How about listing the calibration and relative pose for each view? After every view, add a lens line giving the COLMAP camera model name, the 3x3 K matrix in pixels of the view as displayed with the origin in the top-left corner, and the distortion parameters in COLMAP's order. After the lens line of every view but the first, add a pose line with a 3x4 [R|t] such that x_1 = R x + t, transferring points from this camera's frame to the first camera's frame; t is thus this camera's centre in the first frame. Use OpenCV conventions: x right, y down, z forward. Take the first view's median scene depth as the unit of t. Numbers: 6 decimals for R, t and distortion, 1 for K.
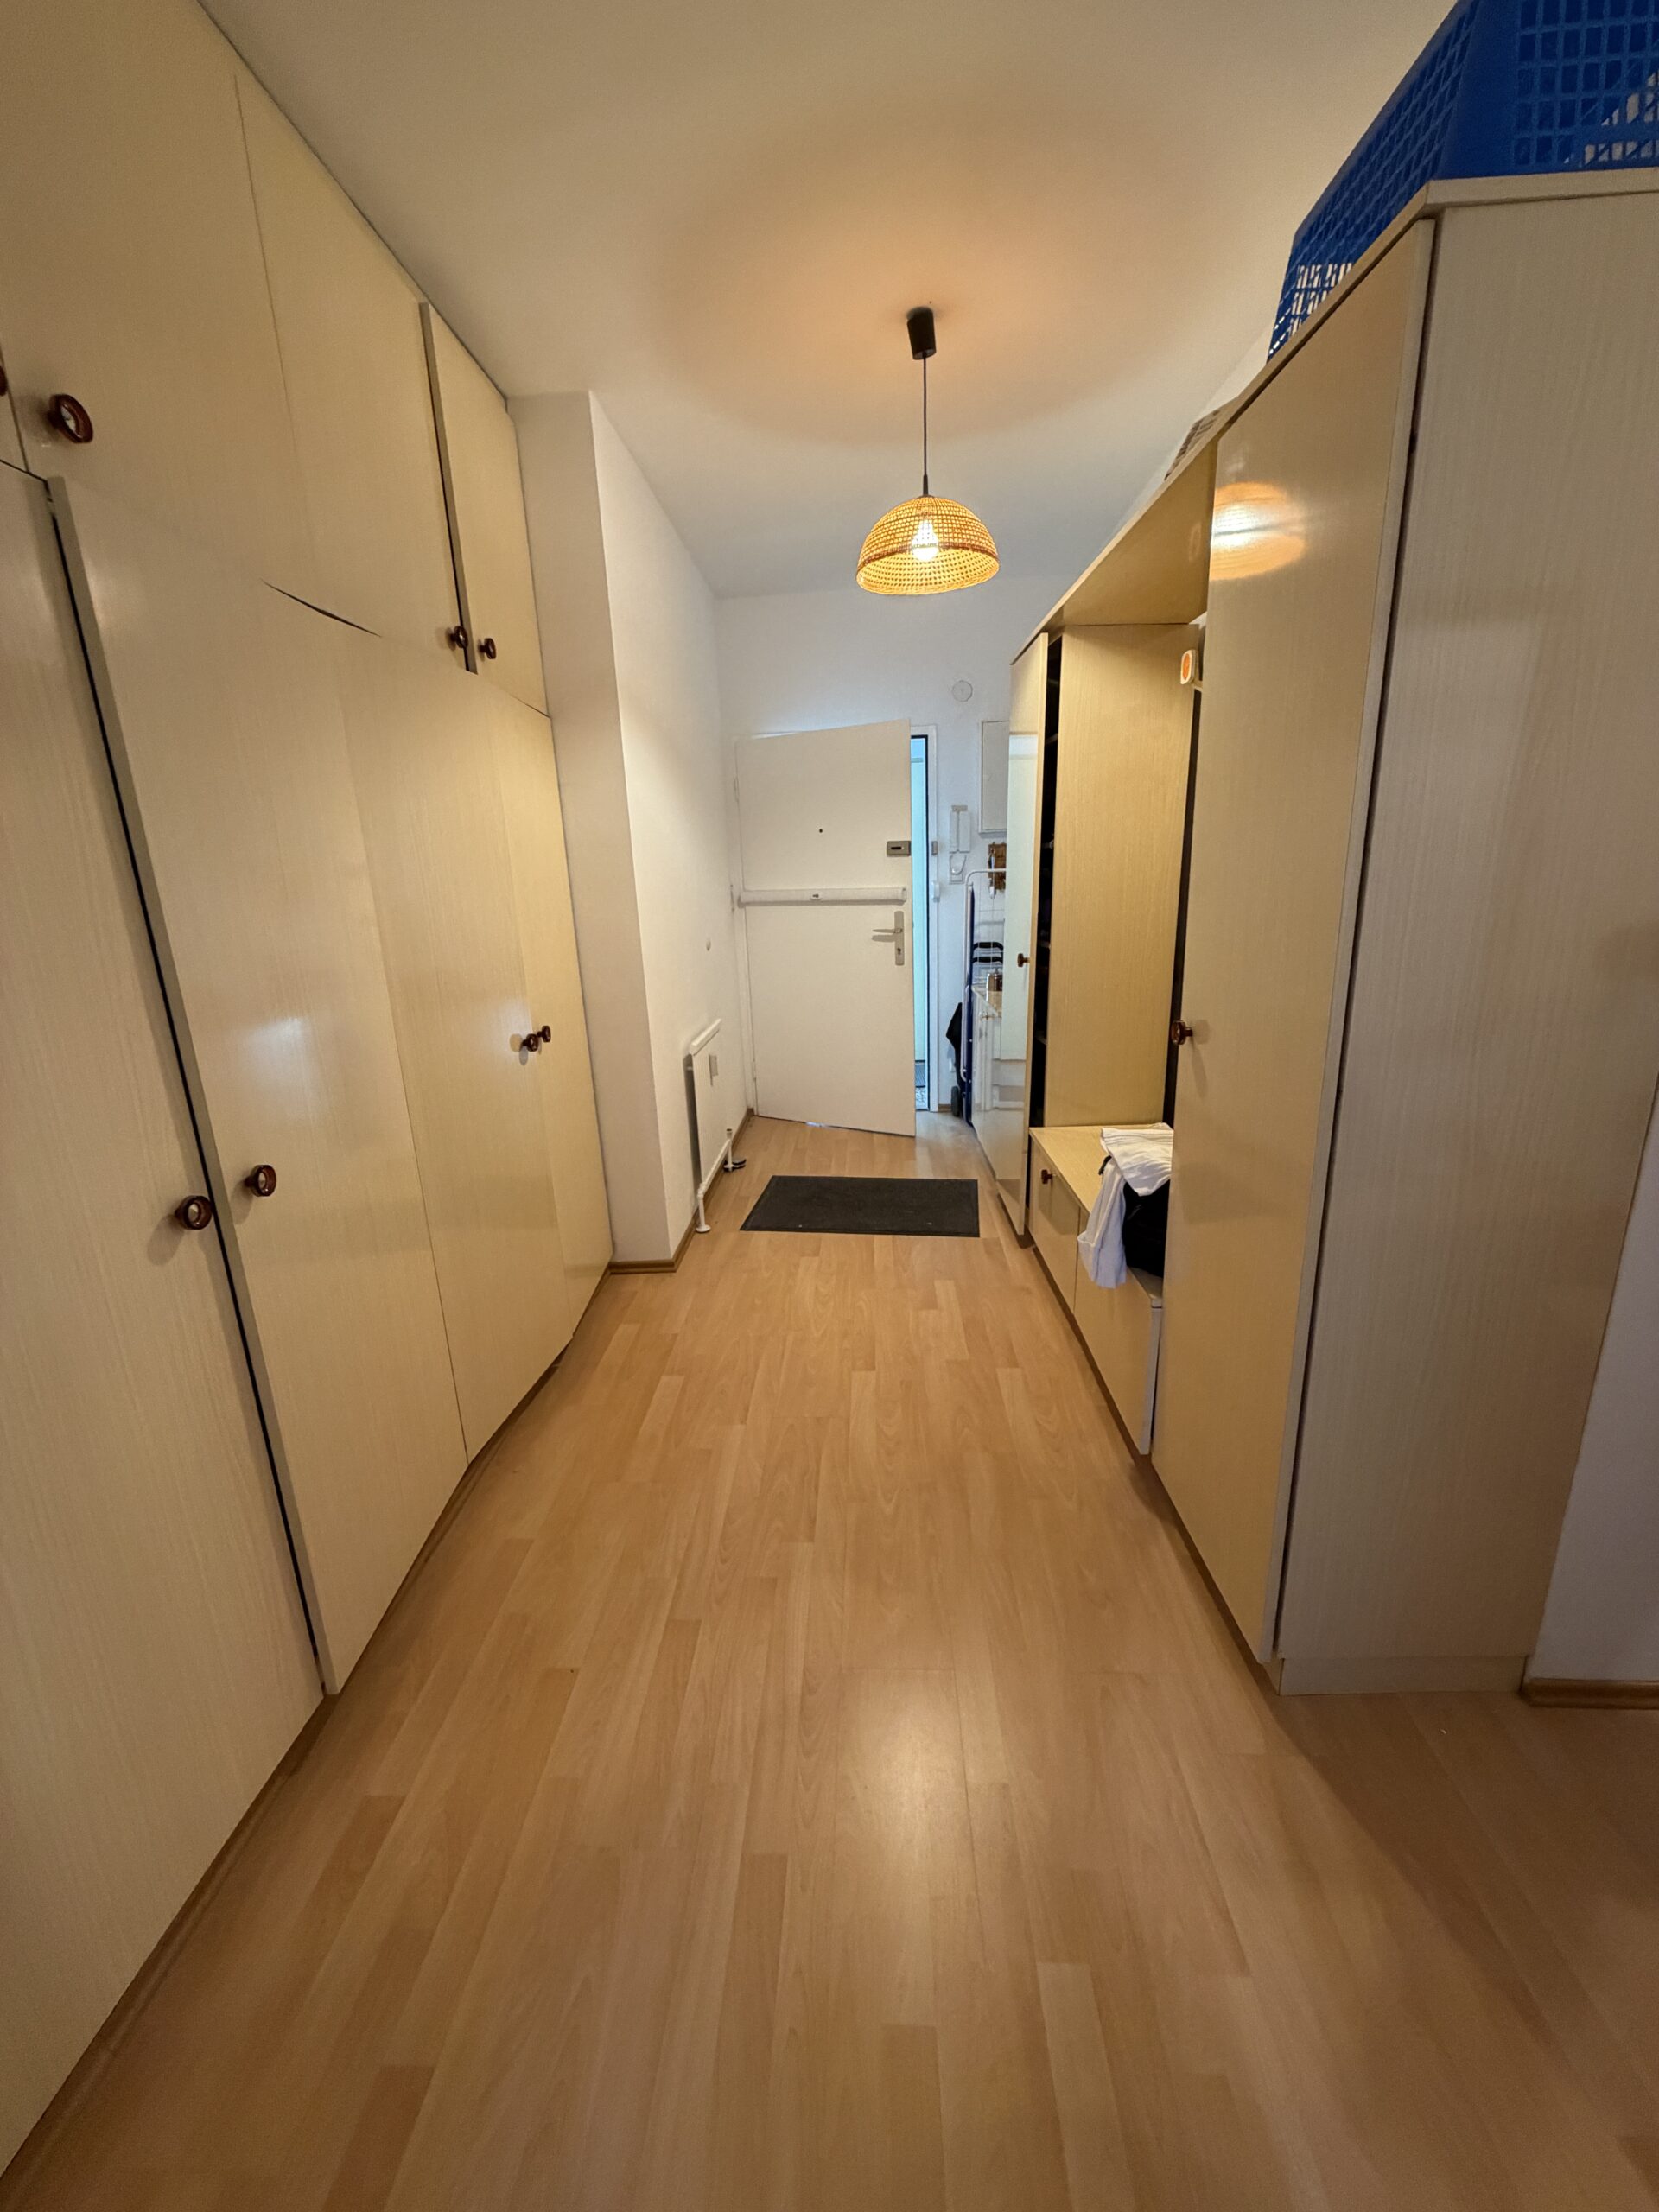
lens RADIAL K [[877.3, 0, 827.8], [0, 877.3, 1102.7], [0, 0, 1]] dist [0.001200, -0.000185]
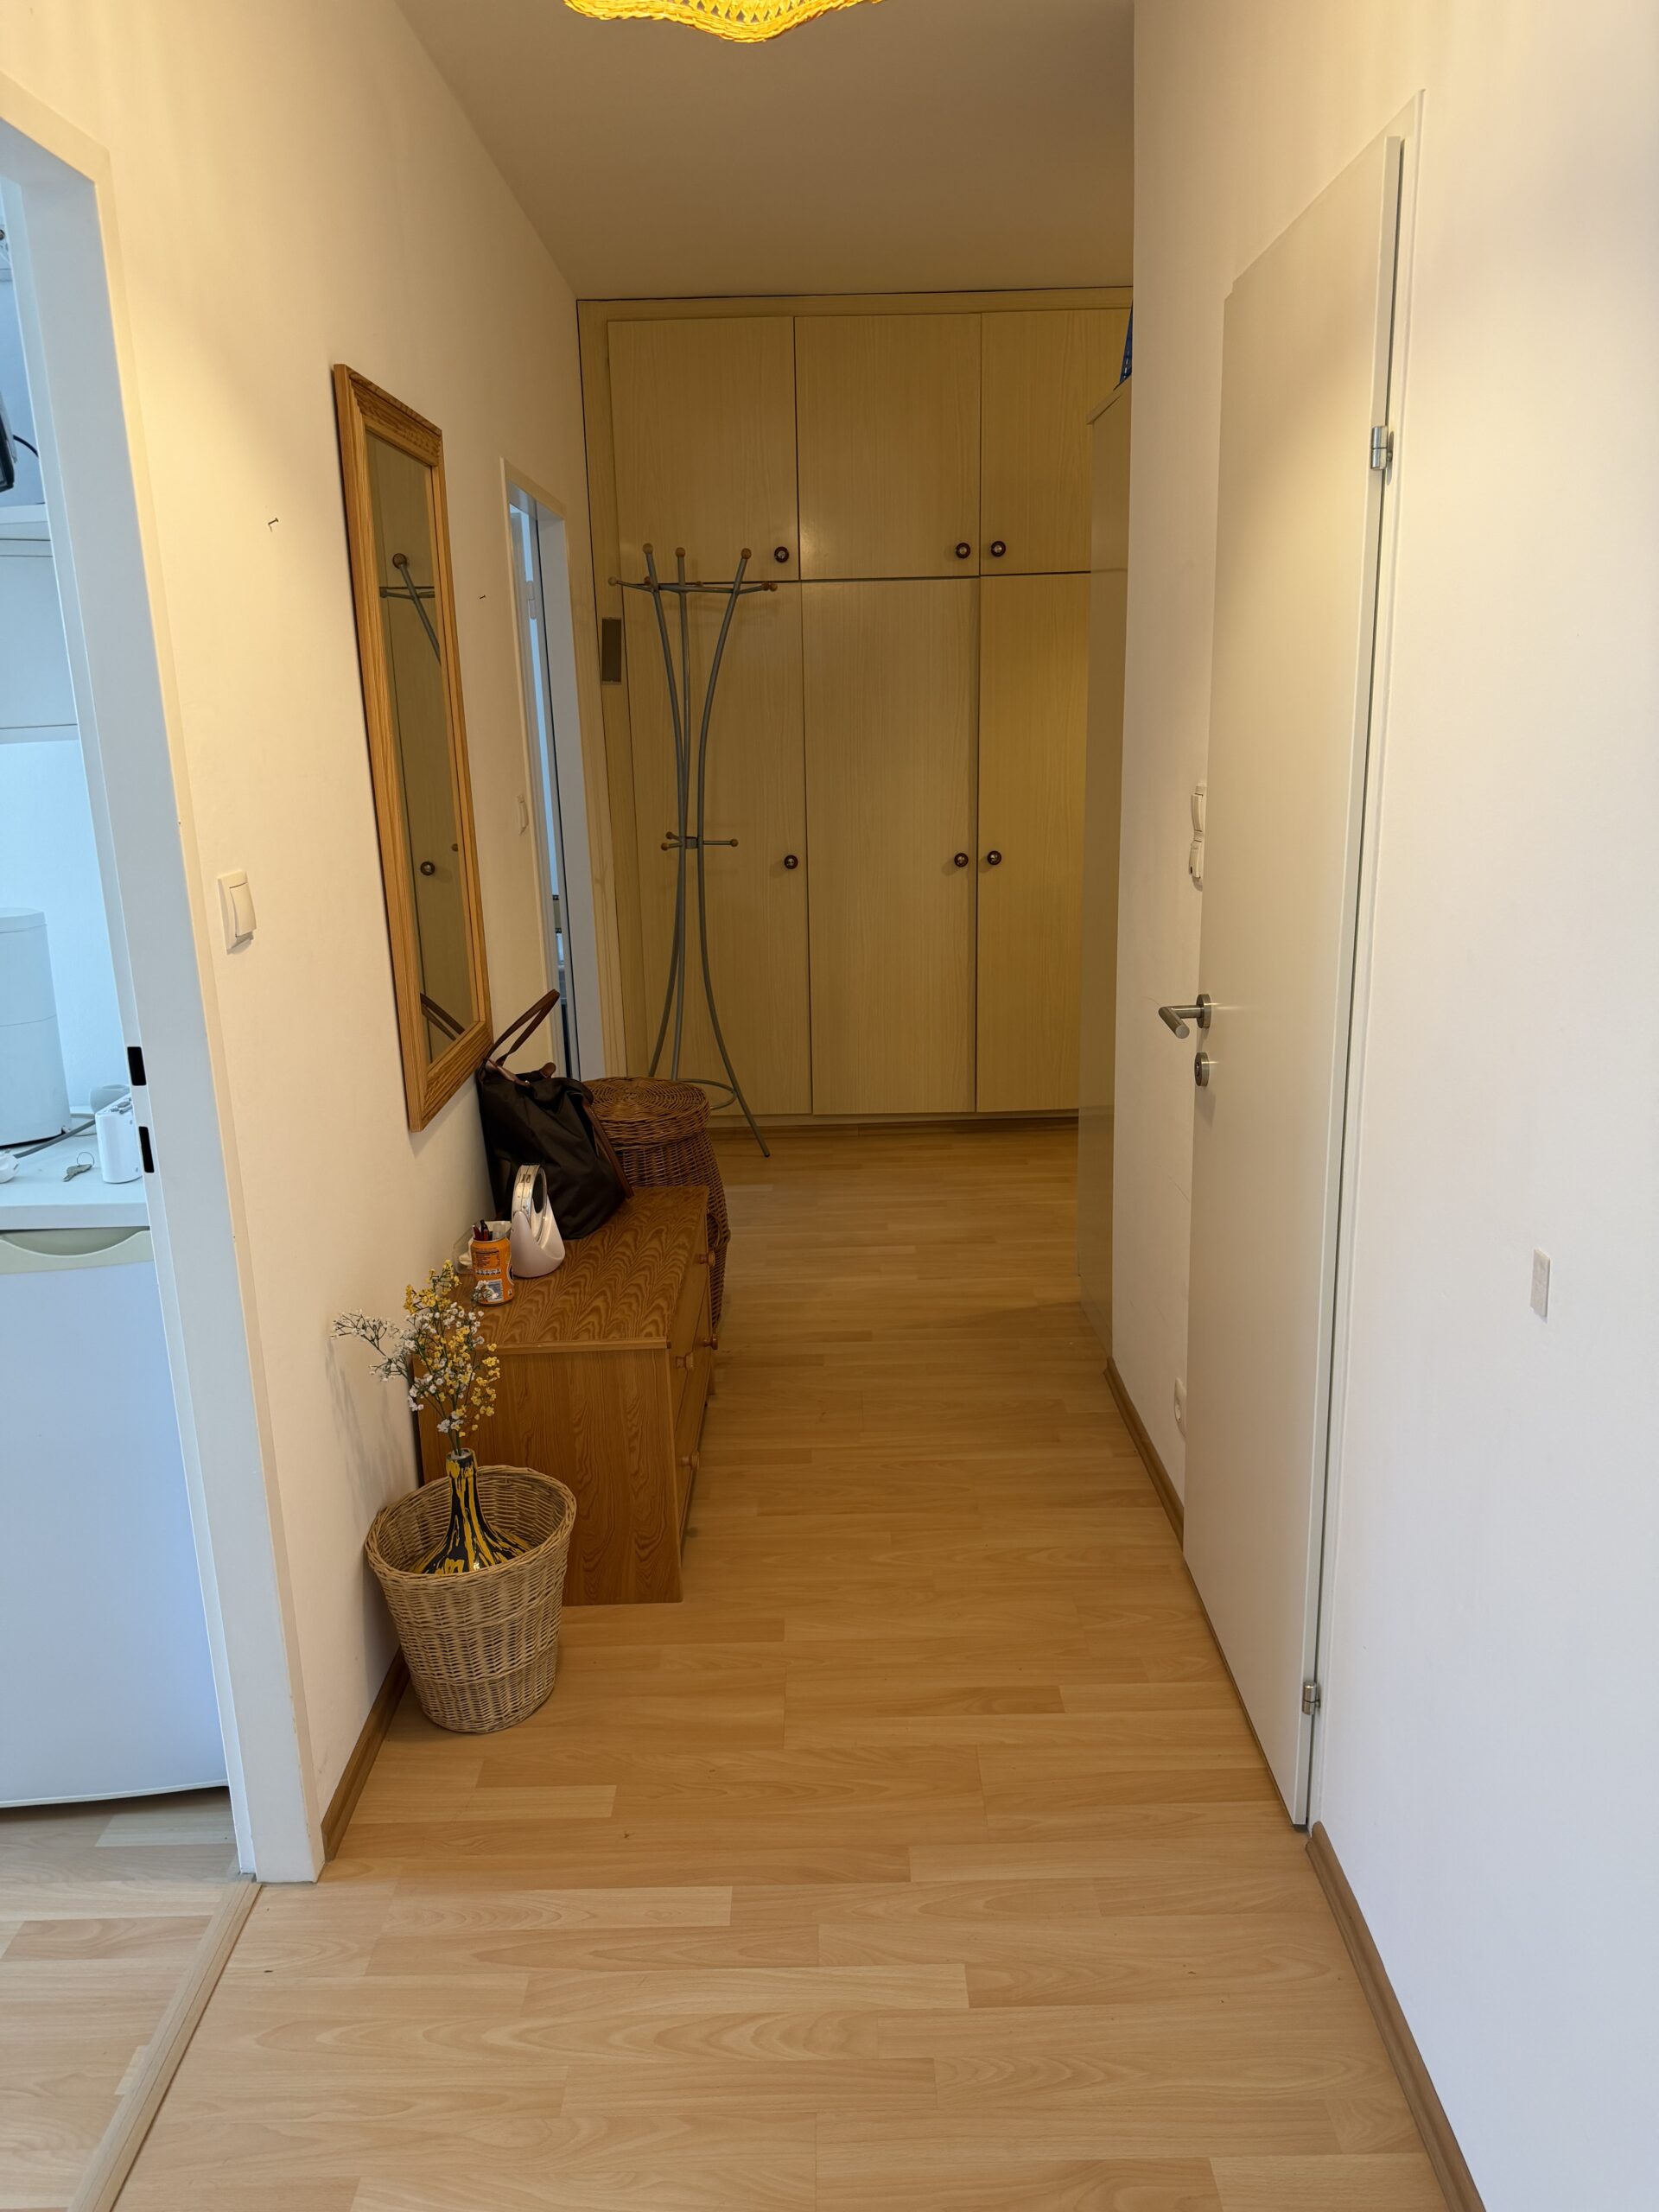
lens RADIAL K [[1547.2, 0, 821.8], [0, 1547.2, 1100.9], [0, 0, 1]] dist [0.105010, -0.168051]
pose [[0.049838, 0.282458, -0.957984, 1.659767], [-0.241694, 0.934078, 0.262836, -0.135019], [0.969072, 0.218439, 0.114821, 0.112212]]
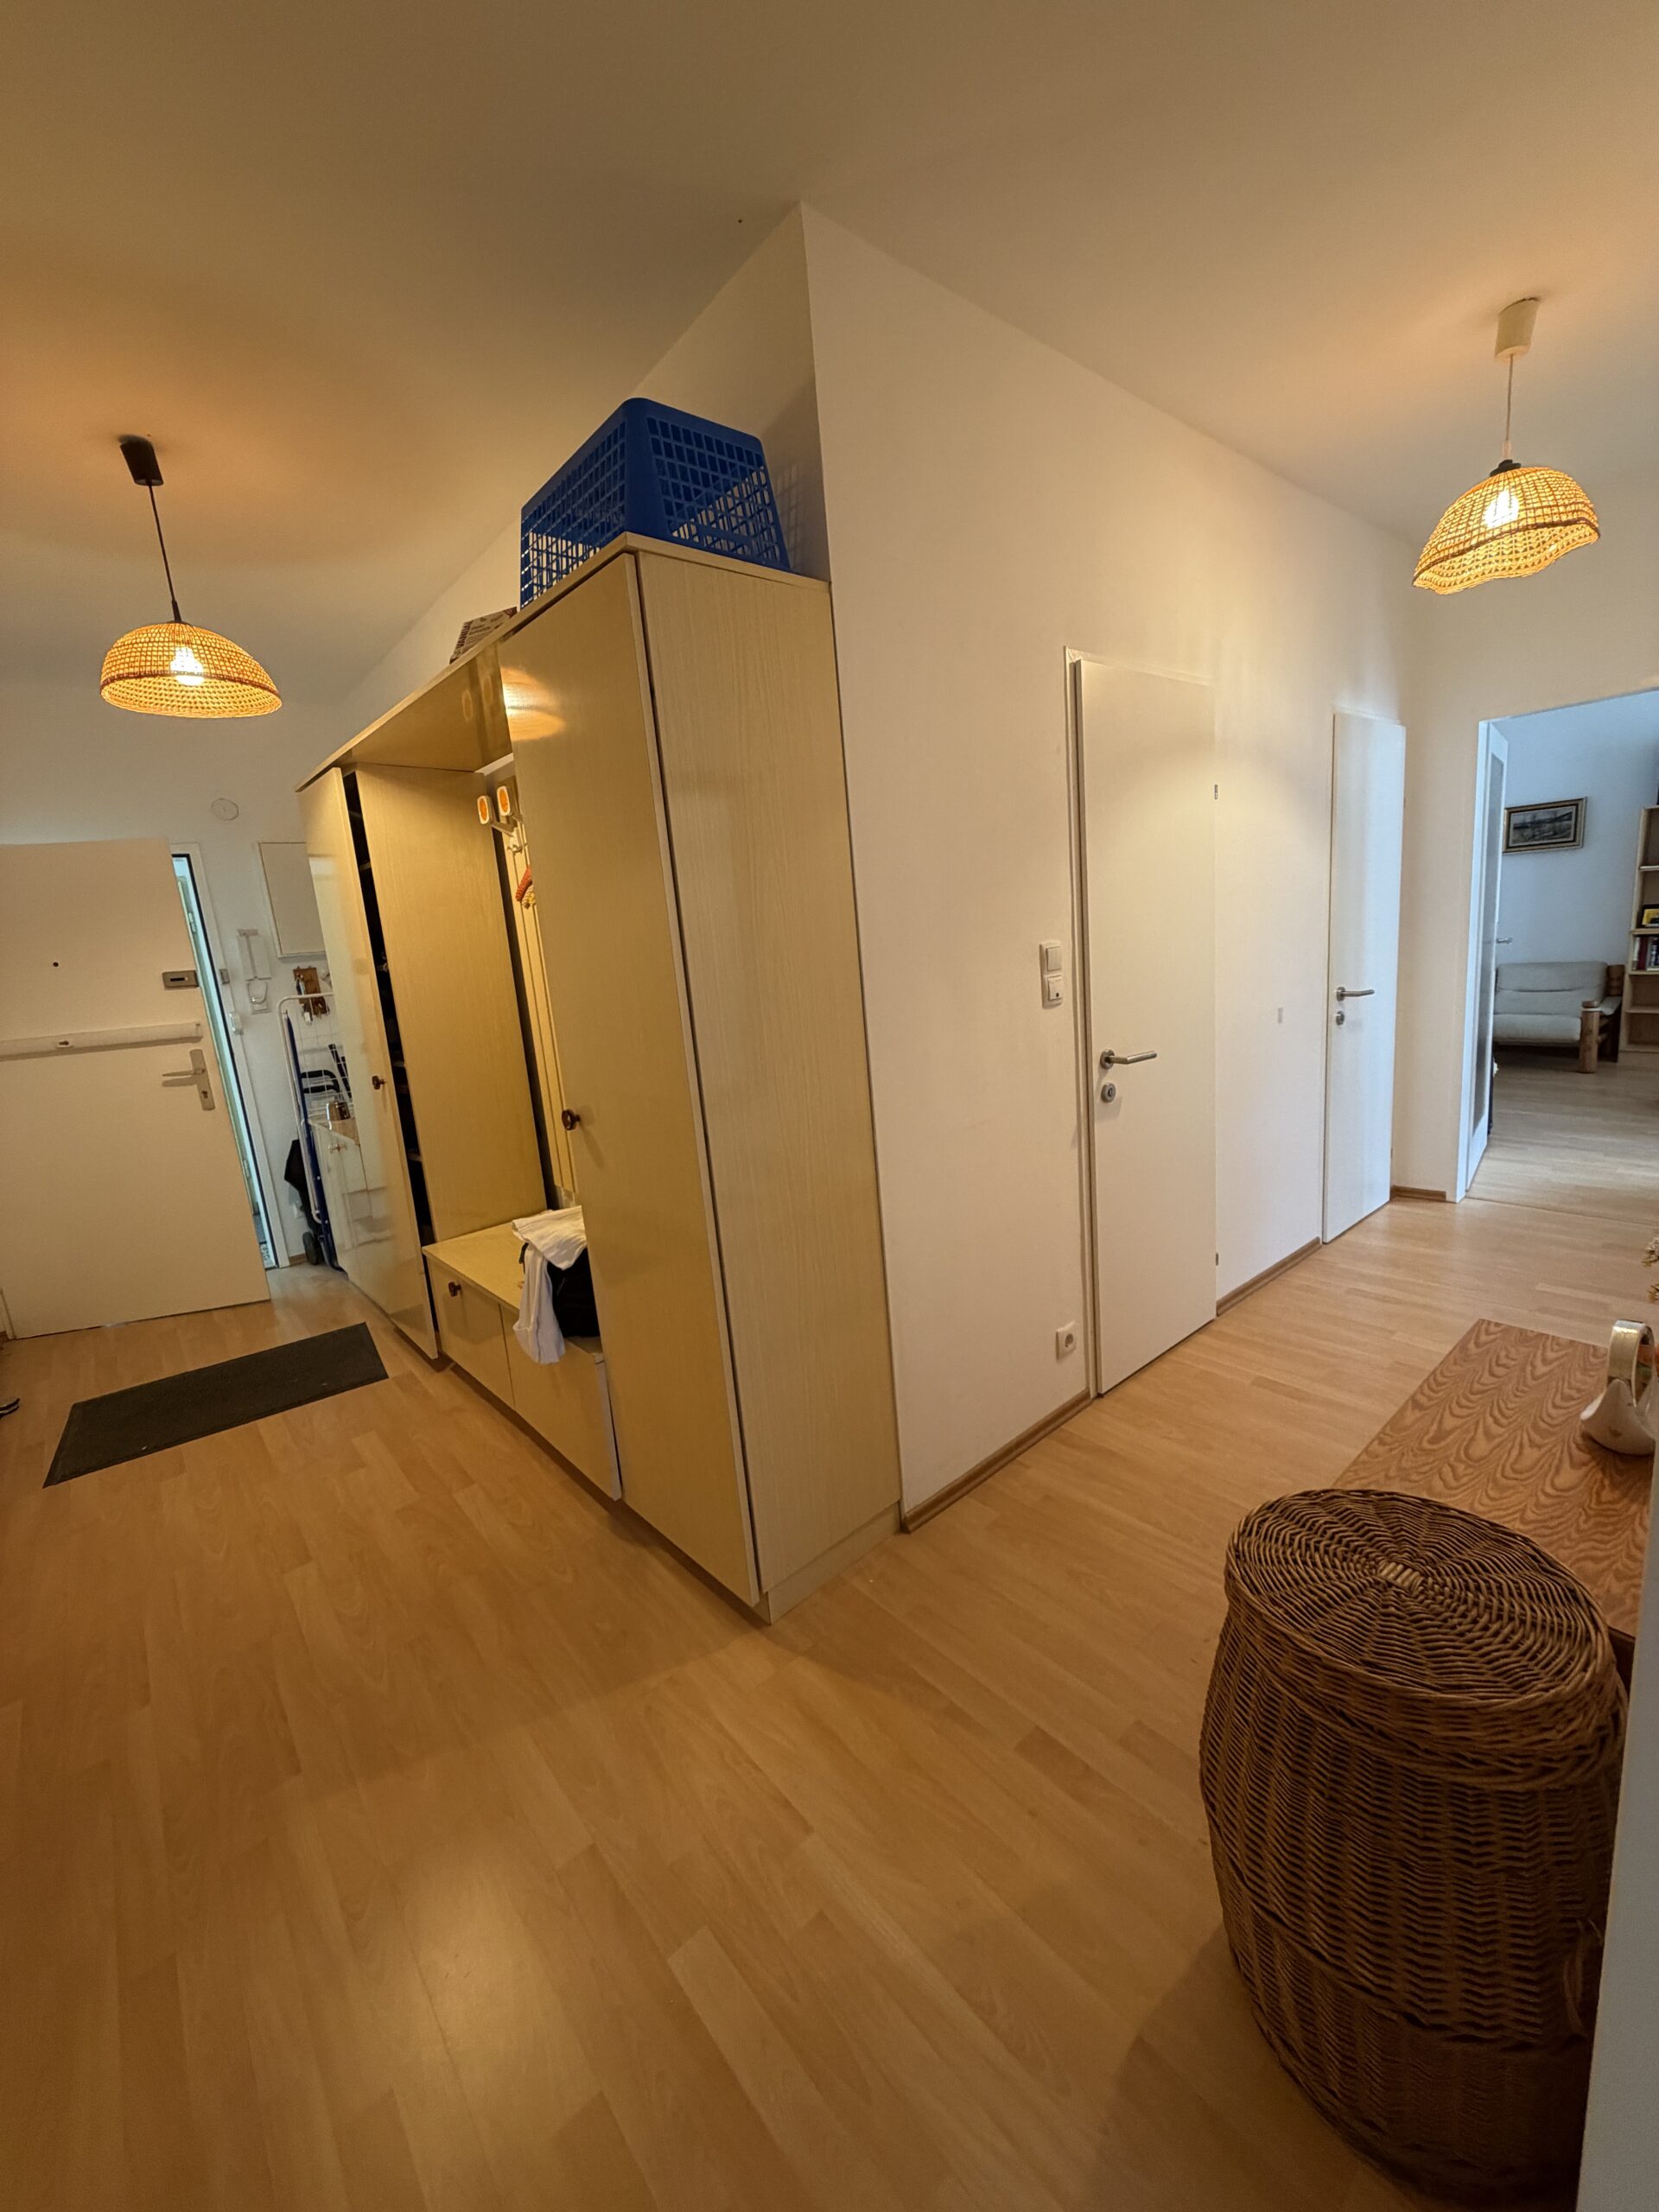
lens RADIAL K [[888.0, 0, 829.5], [0, 888.0, 1106.0], [0, 0, 1]] dist [-0.001887, -0.000254]
pose [[0.725961, -0.157566, 0.669442, -0.082040], [0.235802, 0.971424, -0.027067, 0.009836], [-0.646047, 0.177506, 0.742371, -0.061995]]
